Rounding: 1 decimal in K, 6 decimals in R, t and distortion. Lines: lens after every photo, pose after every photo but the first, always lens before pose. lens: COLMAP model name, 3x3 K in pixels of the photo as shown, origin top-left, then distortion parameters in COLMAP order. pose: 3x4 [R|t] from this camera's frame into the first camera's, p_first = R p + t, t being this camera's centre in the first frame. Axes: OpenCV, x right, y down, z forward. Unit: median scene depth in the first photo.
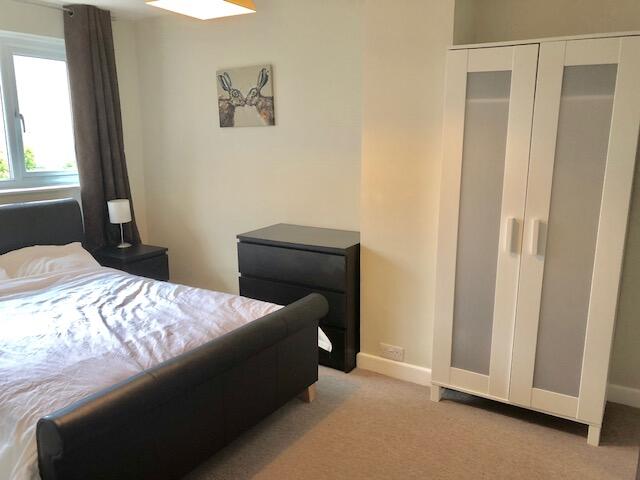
lens RADIAL K [[522.6, 0, 326.8], [0, 522.6, 240.0], [0, 0, 1]] dist [0.006770, -0.006532]
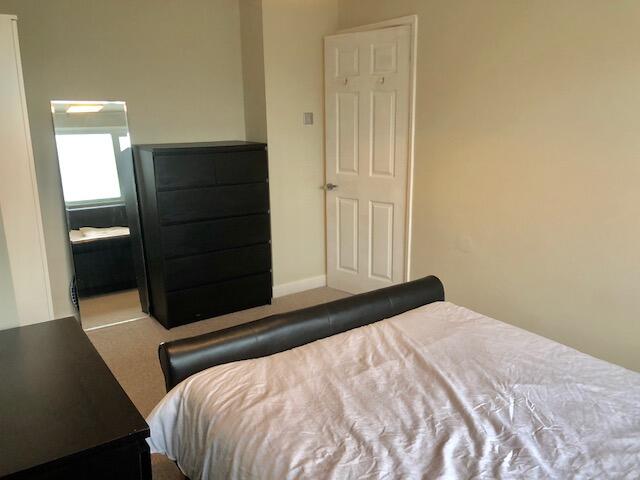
lens RADIAL K [[522.6, 0, 326.8], [0, 522.6, 240.0], [0, 0, 1]] dist [0.006770, -0.006532]
pose [[-0.921720, -0.076667, 0.380204, -0.536673], [0.093654, 0.907269, 0.409991, -0.333800], [-0.376380, 0.413504, -0.829067, 1.594566]]
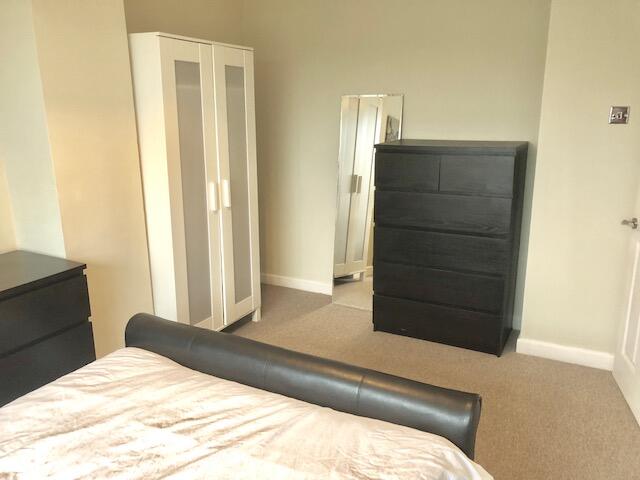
lens RADIAL K [[528.8, 0, 320.0], [0, 528.8, 240.0], [0, 0, 1]] dist [0.004558, 0.001930]
pose [[-0.069406, -0.244613, 0.967134, -0.895736], [0.208098, 0.944594, 0.253846, -0.175032], [-0.975642, 0.218877, -0.014657, 0.772513]]
